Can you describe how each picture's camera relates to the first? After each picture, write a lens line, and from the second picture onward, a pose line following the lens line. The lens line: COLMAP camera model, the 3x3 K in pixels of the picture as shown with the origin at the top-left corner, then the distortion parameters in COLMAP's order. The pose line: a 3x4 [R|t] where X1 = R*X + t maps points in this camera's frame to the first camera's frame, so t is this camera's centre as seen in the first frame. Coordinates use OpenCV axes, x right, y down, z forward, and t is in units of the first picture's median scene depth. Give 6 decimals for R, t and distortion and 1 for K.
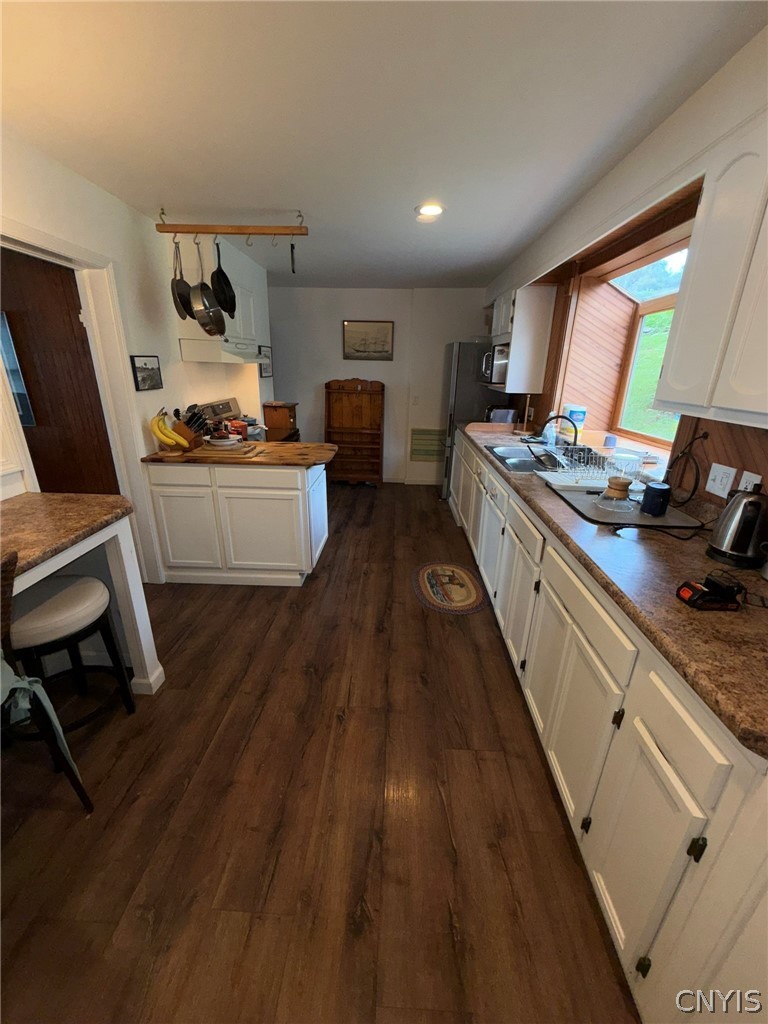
lens RADIAL K [[404.8, 0, 387.4], [0, 404.8, 512.0], [0, 0, 1]] dist [-0.002510, 0.000024]
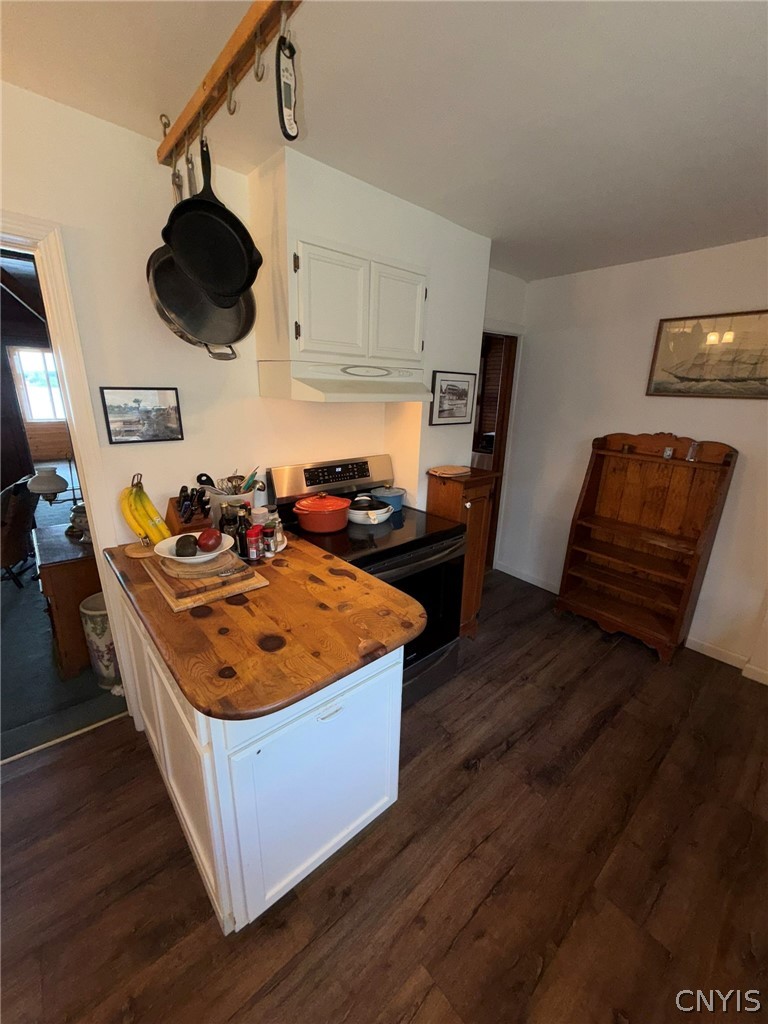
lens RADIAL K [[404.8, 0, 383.3], [0, 404.8, 513.3], [0, 0, 1]] dist [-0.002510, 0.000024]
pose [[0.681092, 0.208182, -0.701979, 0.080694], [-0.261830, 0.964583, 0.032022, -0.247480], [0.683783, 0.161989, 0.711477, 0.657174]]
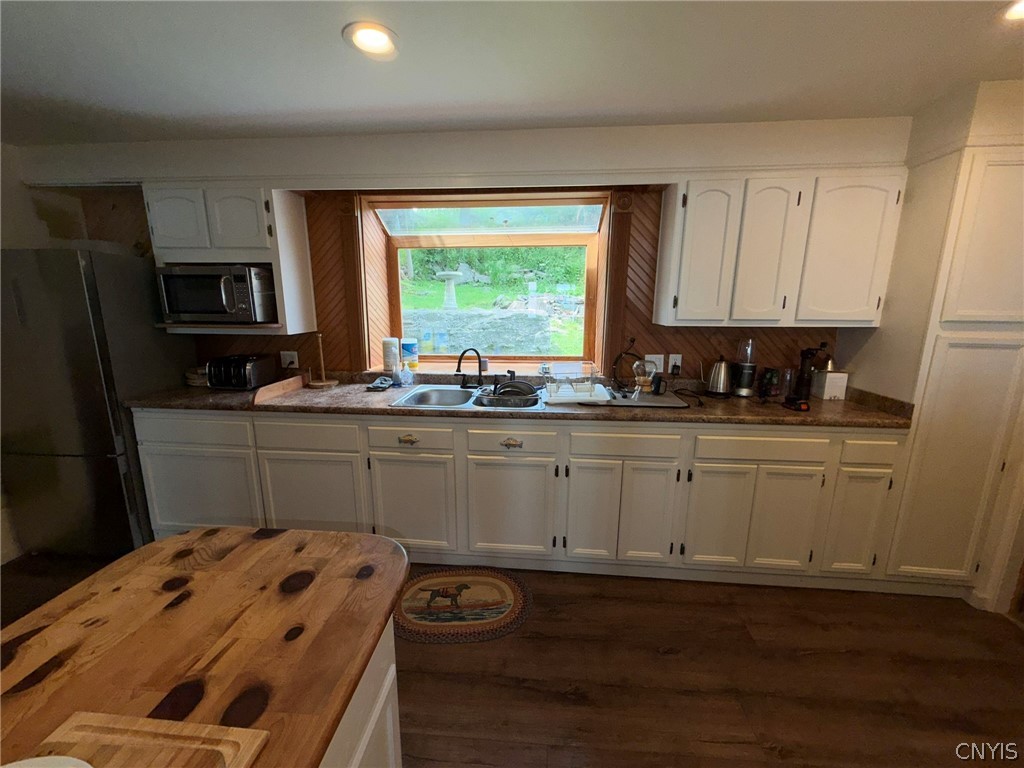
lens RADIAL K [[404.8, 0, 503.7], [0, 404.8, 388.0], [0, 0, 1]] dist [-0.002510, 0.000024]
pose [[0.058089, -0.232508, 0.970858, -0.389411], [0.336883, 0.920021, 0.200177, -0.241193], [-0.939753, 0.315438, 0.131771, 0.636639]]
